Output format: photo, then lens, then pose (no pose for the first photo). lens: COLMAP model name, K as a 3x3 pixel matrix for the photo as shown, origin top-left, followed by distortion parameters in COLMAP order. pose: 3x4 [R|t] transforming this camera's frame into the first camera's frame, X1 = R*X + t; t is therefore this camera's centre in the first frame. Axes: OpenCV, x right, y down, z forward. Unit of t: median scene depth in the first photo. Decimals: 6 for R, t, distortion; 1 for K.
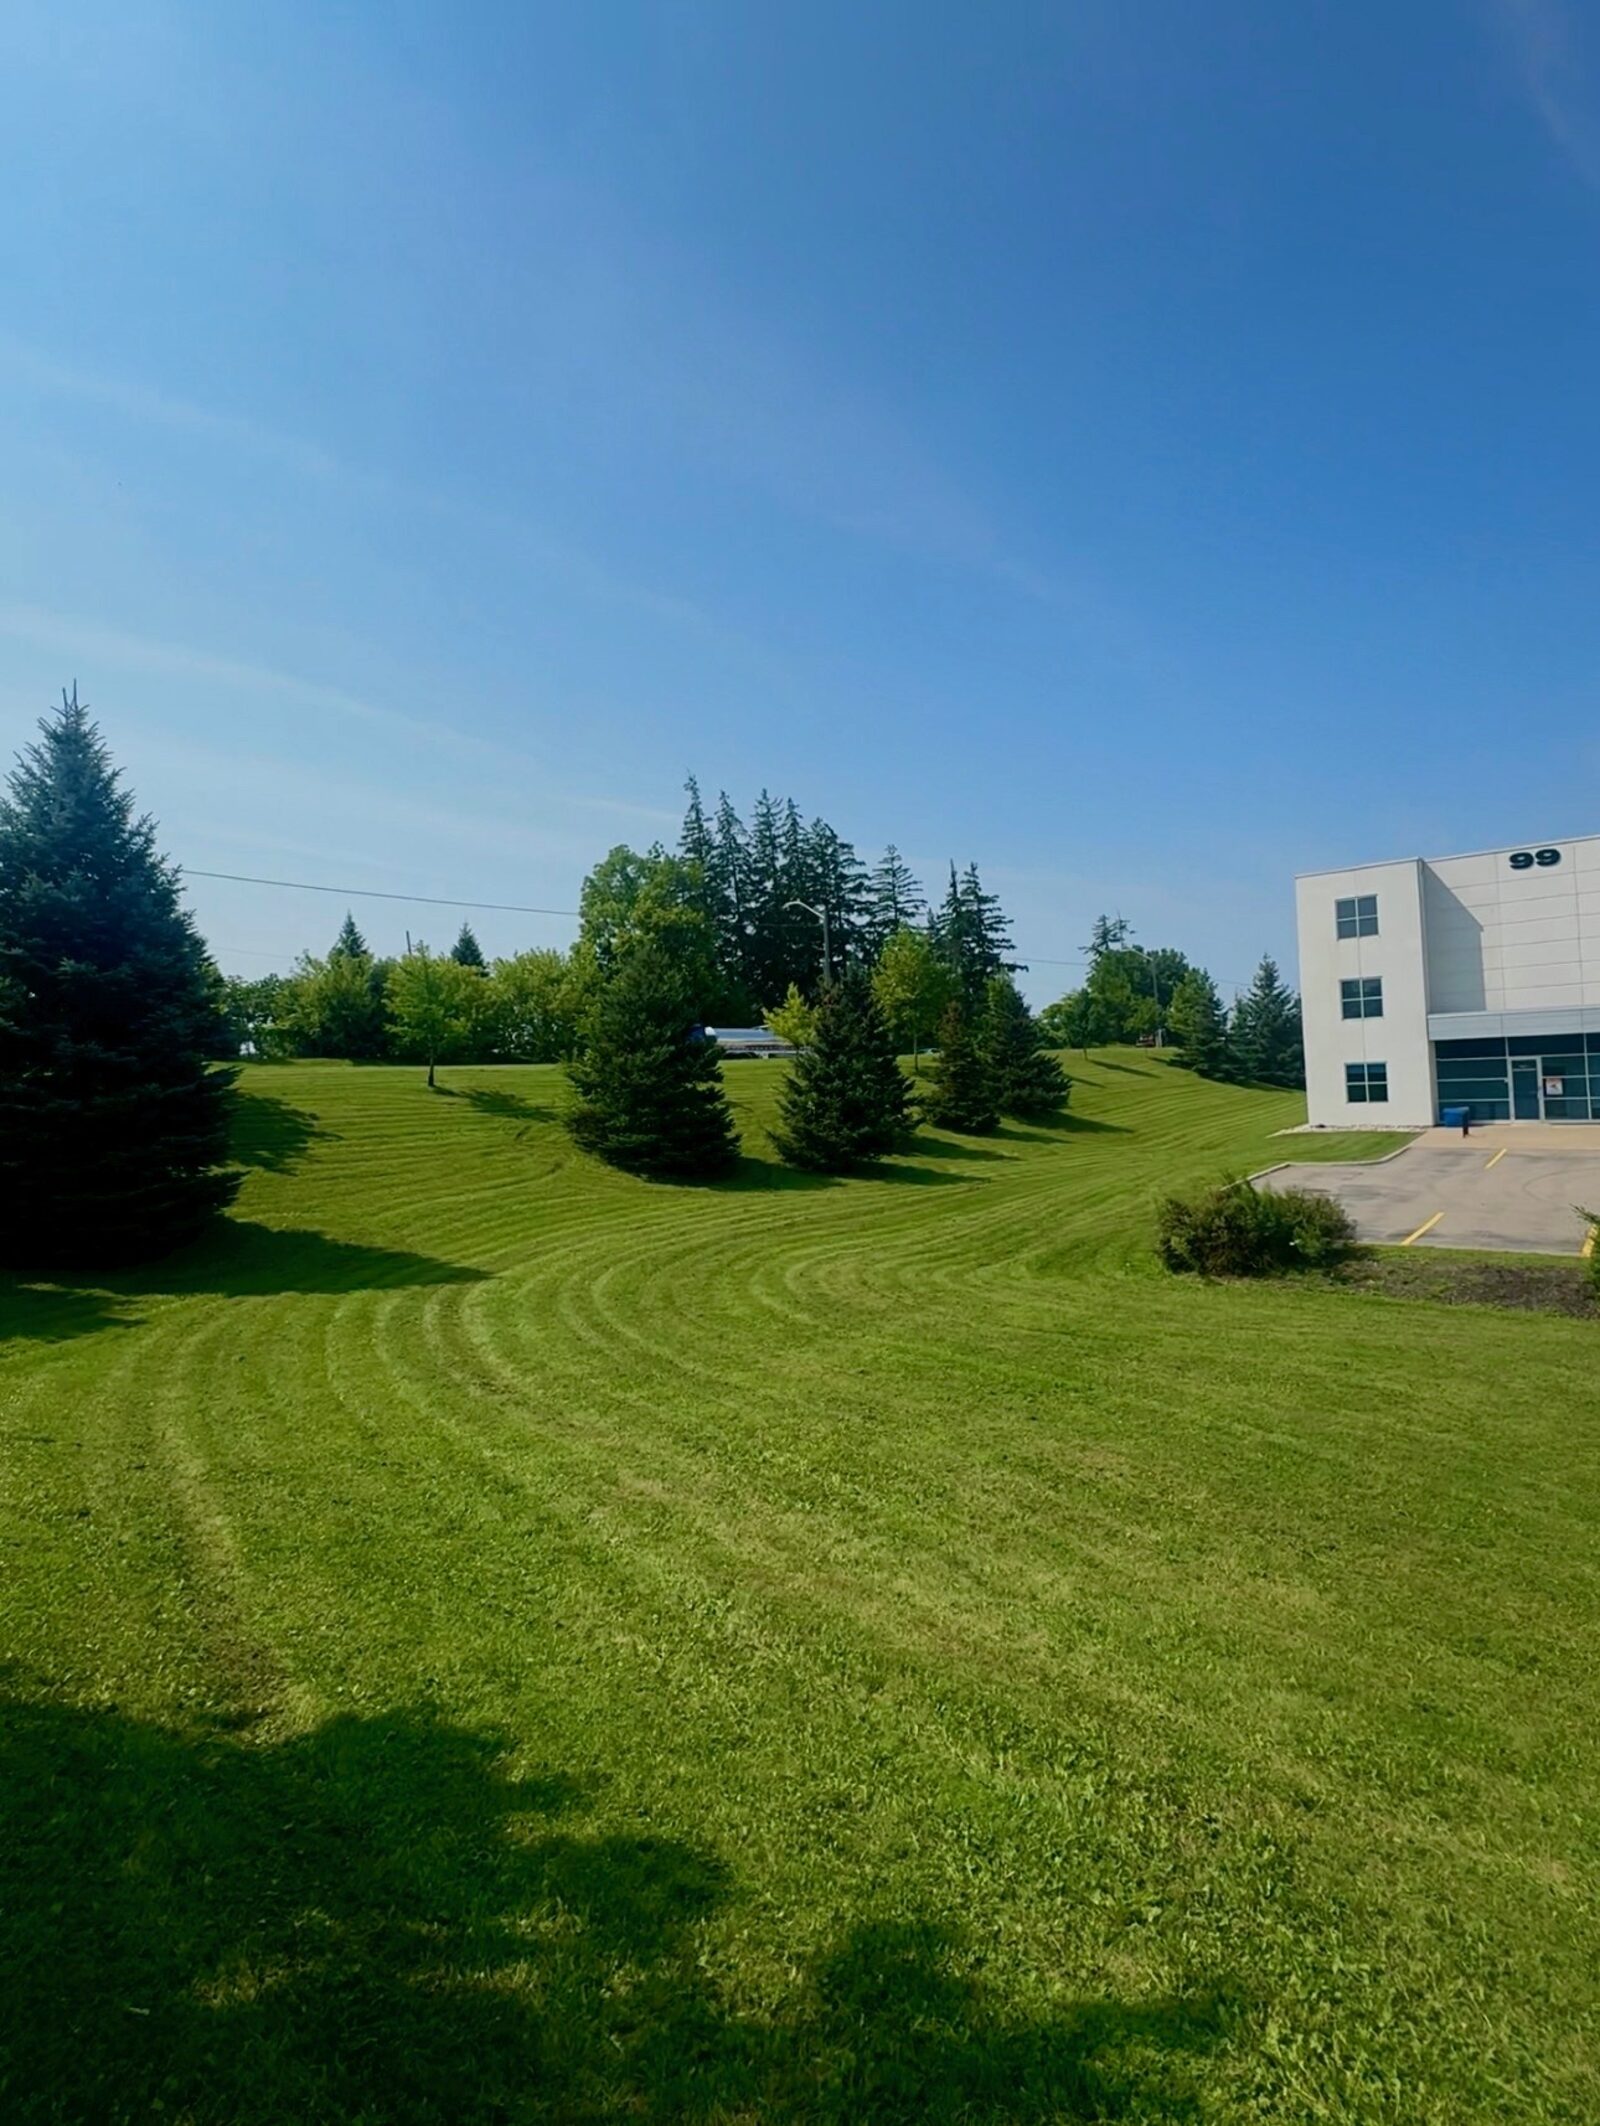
lens RADIAL K [[846.1, 0, 800.0], [0, 846.1, 1063.0], [0, 0, 1]] dist [-0.002088, 0.000389]
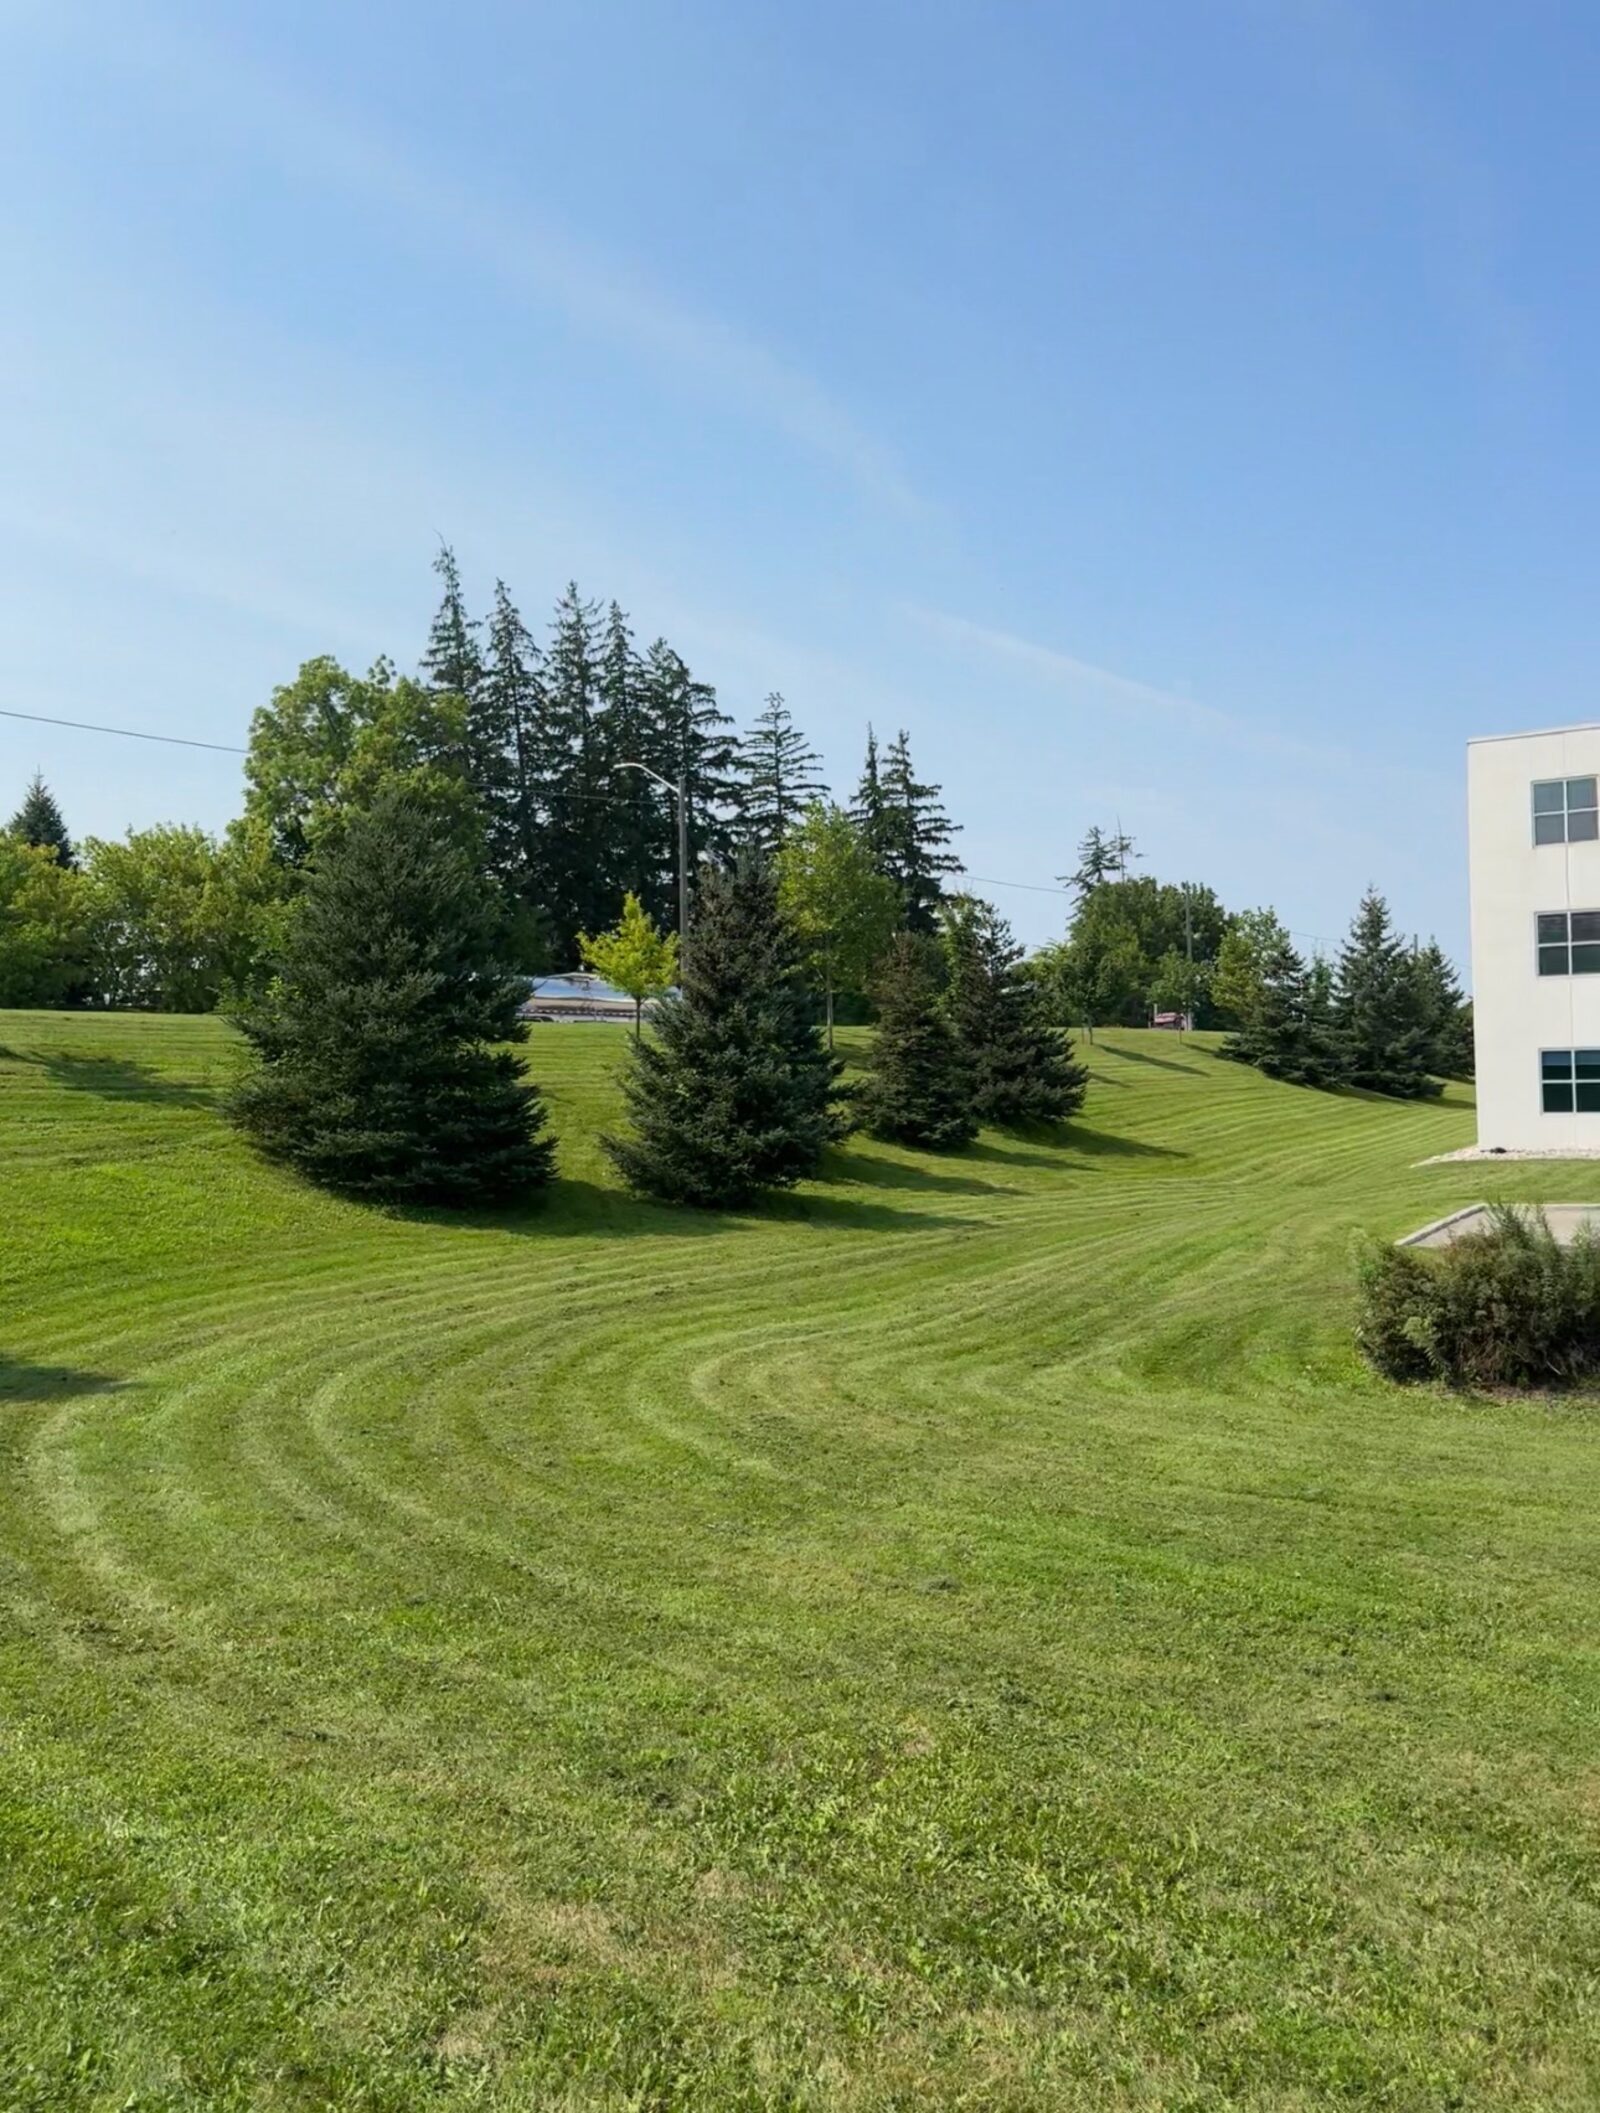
lens RADIAL K [[1412.7, 0, 800.0], [0, 1412.7, 1056.5], [0, 0, 1]] dist [0.073785, -0.098019]
pose [[0.992888, 0.027467, 0.115839, -0.057891], [-0.029295, 0.999471, 0.014107, 0.034857], [-0.115390, -0.017400, 0.993168, 0.126740]]
